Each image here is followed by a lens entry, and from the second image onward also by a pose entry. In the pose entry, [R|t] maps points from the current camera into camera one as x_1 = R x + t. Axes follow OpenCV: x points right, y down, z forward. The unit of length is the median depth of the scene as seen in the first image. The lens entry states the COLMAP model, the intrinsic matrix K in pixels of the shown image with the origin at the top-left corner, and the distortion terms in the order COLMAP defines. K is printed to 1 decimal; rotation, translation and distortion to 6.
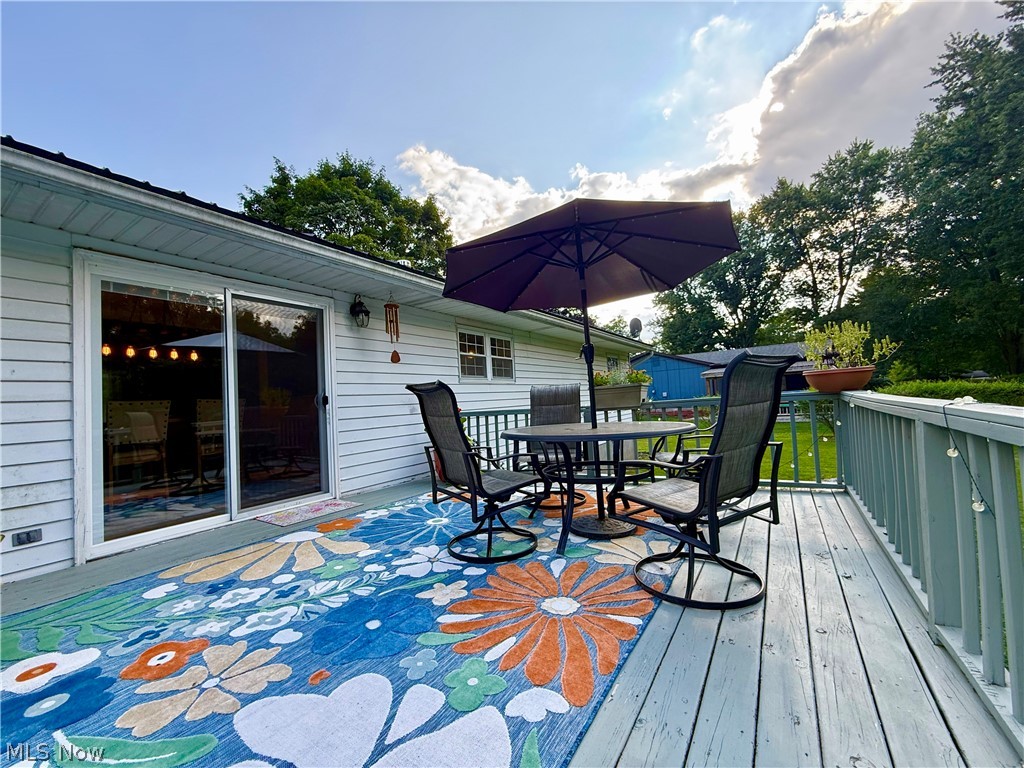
lens RADIAL K [[409.5, 0, 509.7], [0, 409.5, 384.5], [0, 0, 1]] dist [-0.000240, 0.000446]
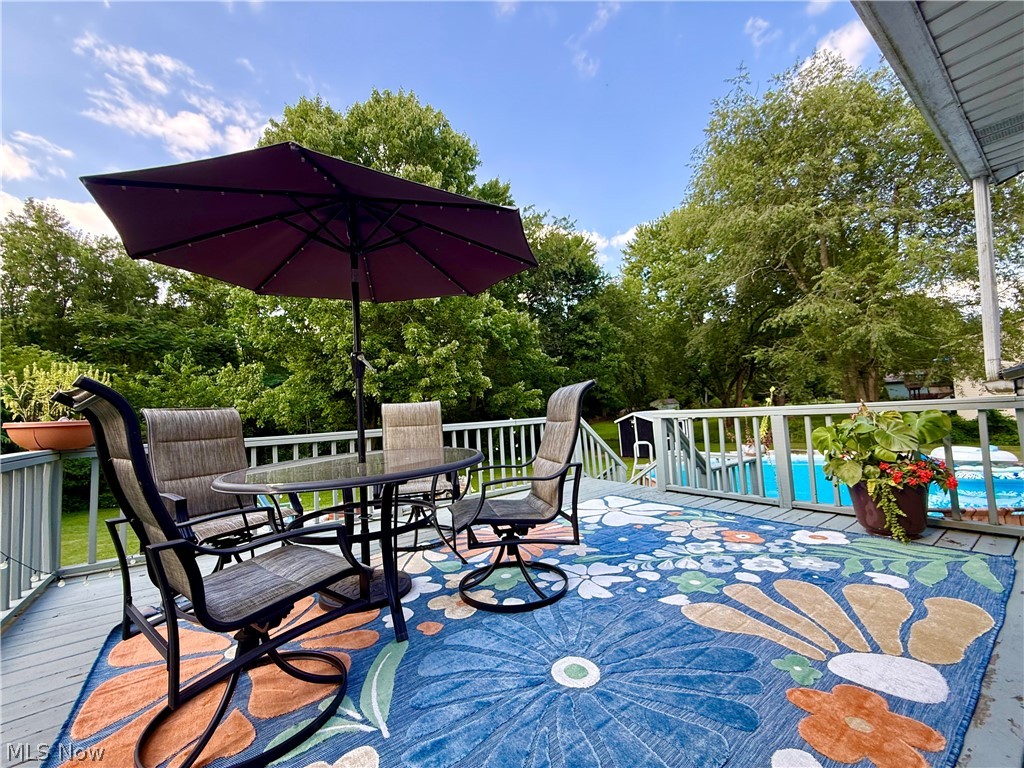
lens RADIAL K [[409.5, 0, 509.7], [0, 409.5, 384.5], [0, 0, 1]] dist [-0.000240, 0.000446]
pose [[-0.925183, 0.134604, 0.354850, -0.428473], [0.096404, 0.987675, -0.123303, 0.103965], [-0.367074, -0.079869, -0.926757, 2.023379]]
